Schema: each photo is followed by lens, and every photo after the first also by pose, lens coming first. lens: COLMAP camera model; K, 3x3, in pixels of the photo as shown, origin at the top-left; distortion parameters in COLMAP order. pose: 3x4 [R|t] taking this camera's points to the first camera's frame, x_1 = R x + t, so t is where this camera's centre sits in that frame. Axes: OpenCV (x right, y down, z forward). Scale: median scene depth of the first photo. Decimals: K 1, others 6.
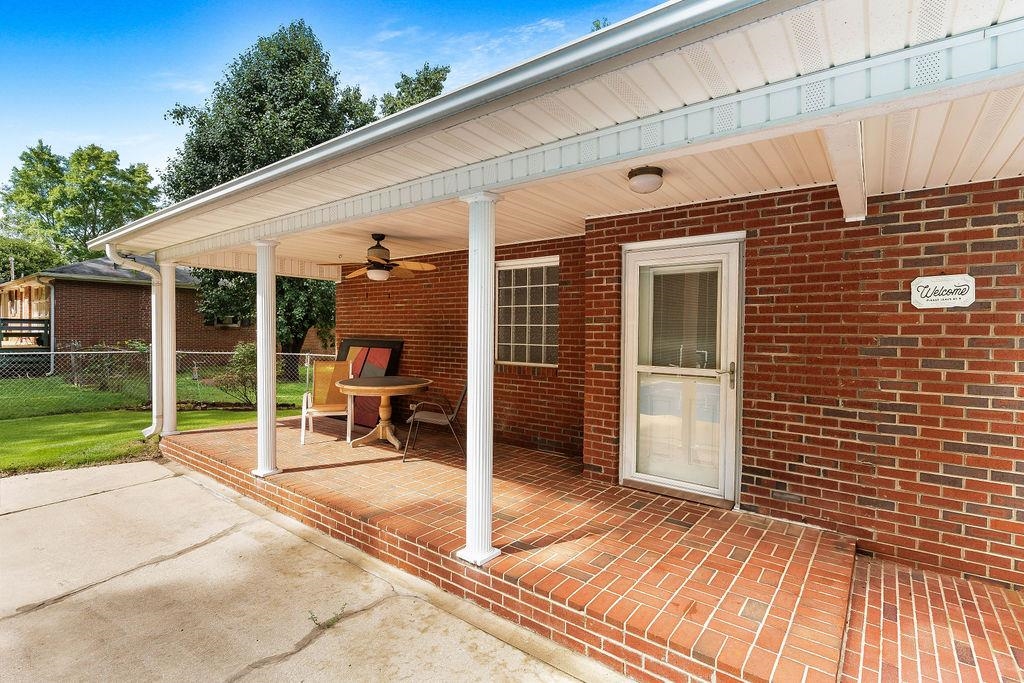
lens RADIAL K [[487.1, 0, 508.8], [0, 487.1, 343.5], [0, 0, 1]] dist [-0.001317, -0.000433]
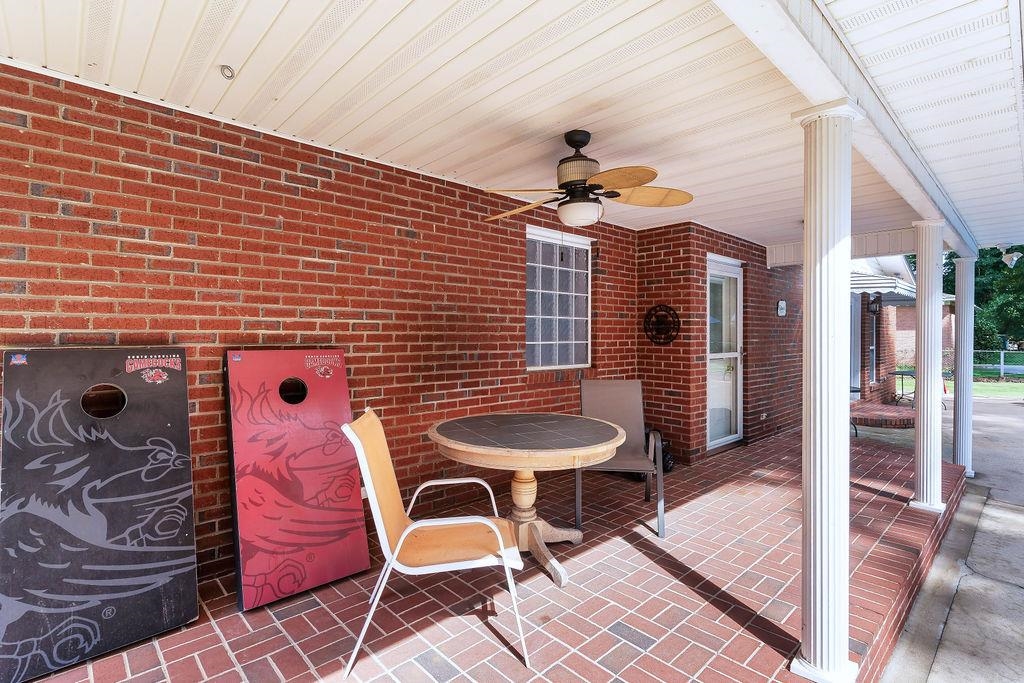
lens RADIAL K [[487.1, 0, 512.2], [0, 487.1, 335.3], [0, 0, 1]] dist [-0.001317, -0.000433]
pose [[0.159128, -0.020414, 0.987047, -0.751739], [0.017143, 0.999693, 0.017912, -0.024501], [-0.987109, 0.014071, 0.159429, 0.955404]]
